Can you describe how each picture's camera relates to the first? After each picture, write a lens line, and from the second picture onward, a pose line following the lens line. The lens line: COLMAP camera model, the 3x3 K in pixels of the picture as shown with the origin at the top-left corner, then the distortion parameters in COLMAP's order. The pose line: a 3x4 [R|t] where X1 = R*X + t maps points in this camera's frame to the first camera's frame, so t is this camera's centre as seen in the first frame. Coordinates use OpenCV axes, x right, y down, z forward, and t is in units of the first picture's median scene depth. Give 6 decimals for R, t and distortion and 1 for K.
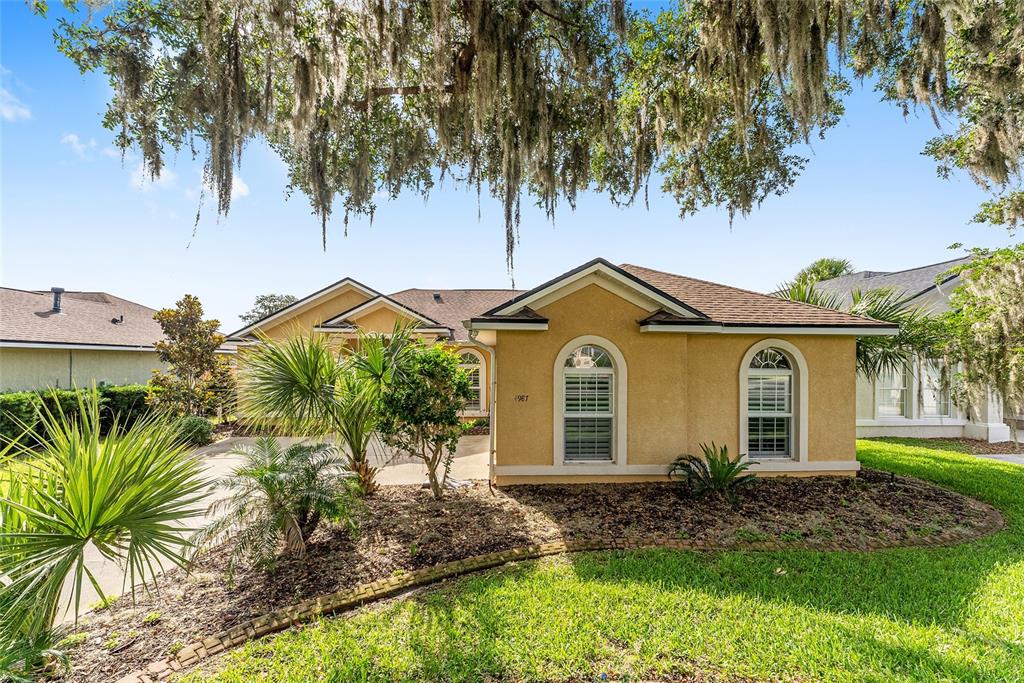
lens RADIAL K [[413.0, 0, 510.4], [0, 413.0, 343.6], [0, 0, 1]] dist [0.001265, 0.000353]
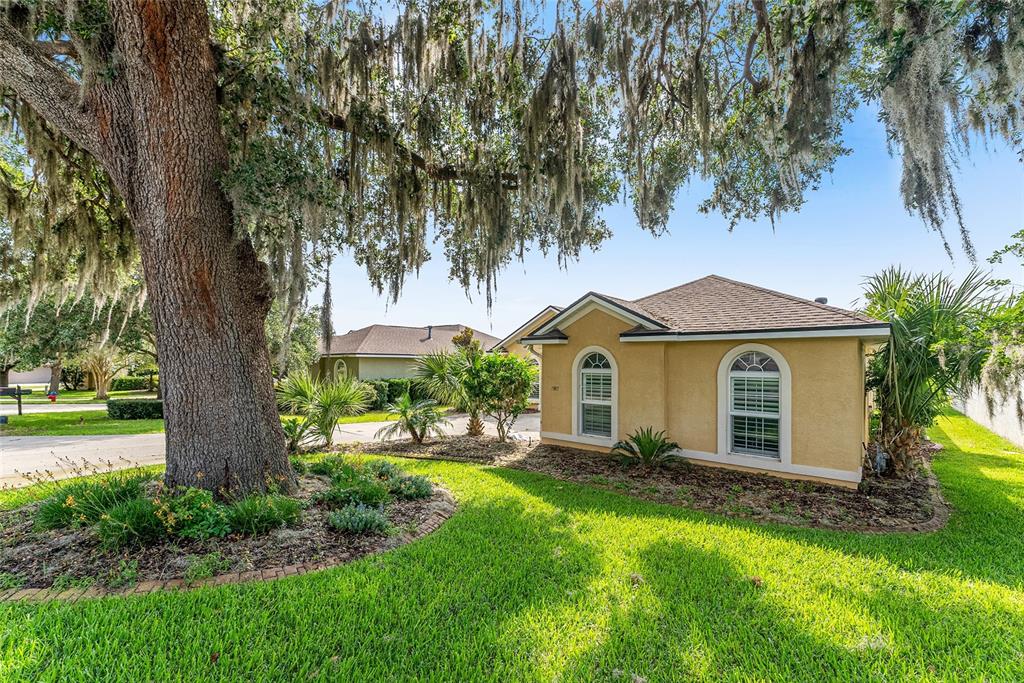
lens RADIAL K [[413.0, 0, 510.4], [0, 413.0, 343.6], [0, 0, 1]] dist [0.001265, 0.000353]
pose [[0.722237, -0.030442, -0.690976, 0.956989], [0.032259, 0.999426, -0.010312, -0.021321], [0.690893, -0.014842, 0.722804, -0.211210]]
